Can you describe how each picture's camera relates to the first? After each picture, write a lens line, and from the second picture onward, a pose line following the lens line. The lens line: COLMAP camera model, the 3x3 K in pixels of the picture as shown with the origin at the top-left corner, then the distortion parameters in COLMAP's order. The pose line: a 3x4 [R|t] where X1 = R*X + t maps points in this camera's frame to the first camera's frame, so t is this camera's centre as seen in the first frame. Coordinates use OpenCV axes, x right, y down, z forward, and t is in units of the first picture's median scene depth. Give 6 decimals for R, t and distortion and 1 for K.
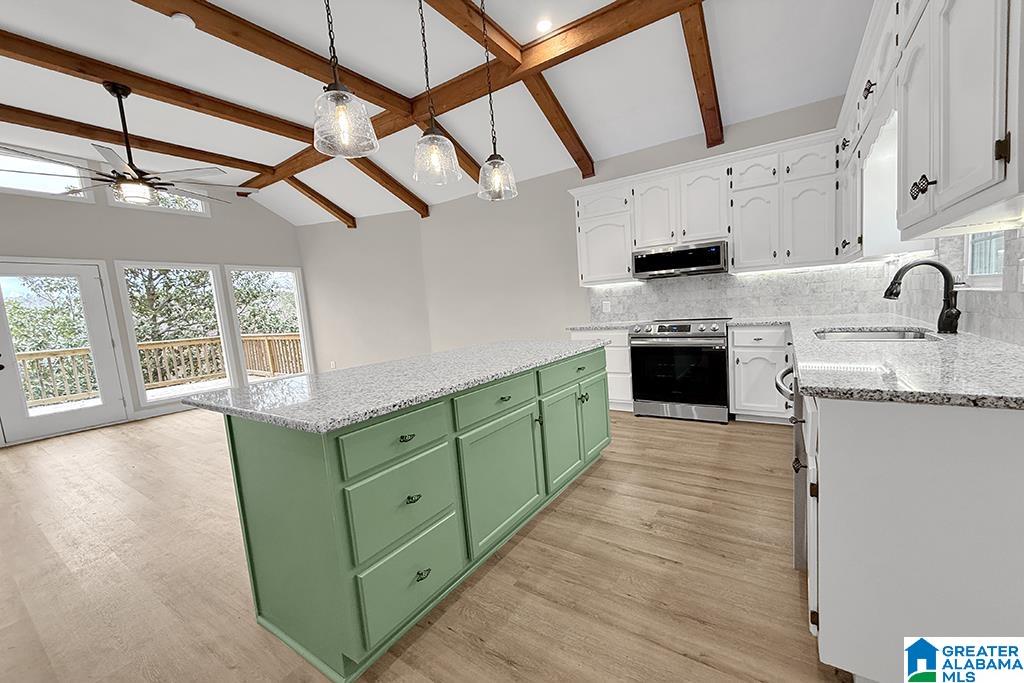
lens RADIAL K [[412.6, 0, 514.2], [0, 412.6, 345.0], [0, 0, 1]] dist [-0.003306, 0.000270]
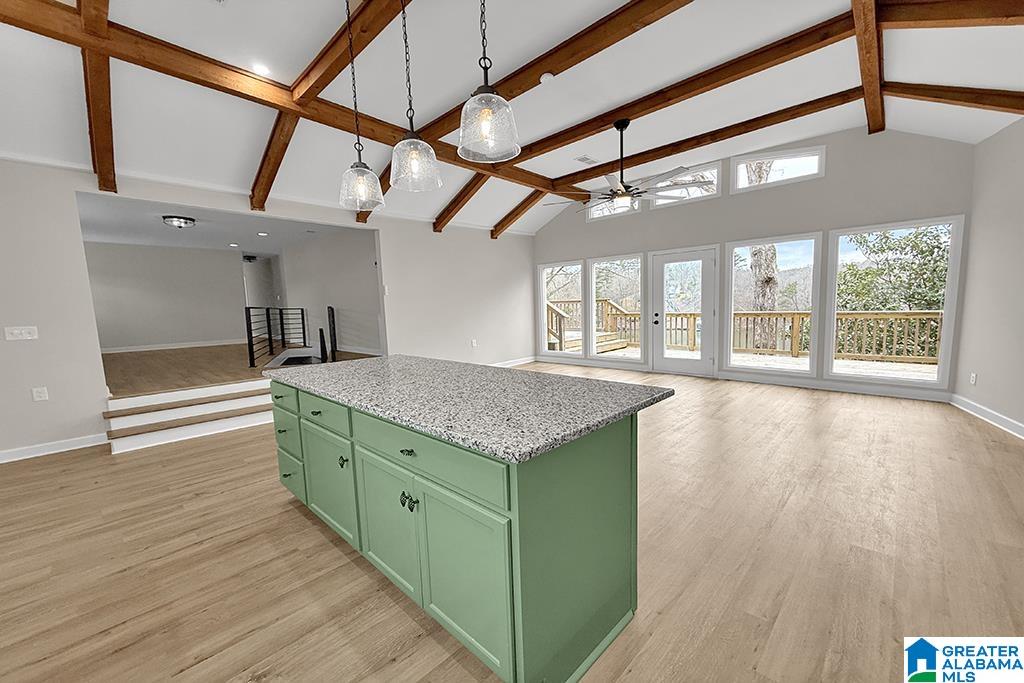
lens RADIAL K [[412.6, 0, 523.8], [0, 412.6, 360.3], [0, 0, 1]] dist [-0.003306, 0.000270]
pose [[-0.179070, 0.205228, -0.962193, 0.510829], [-0.051648, 0.974692, 0.217506, -0.156077], [0.982480, 0.088644, -0.163939, 0.960609]]
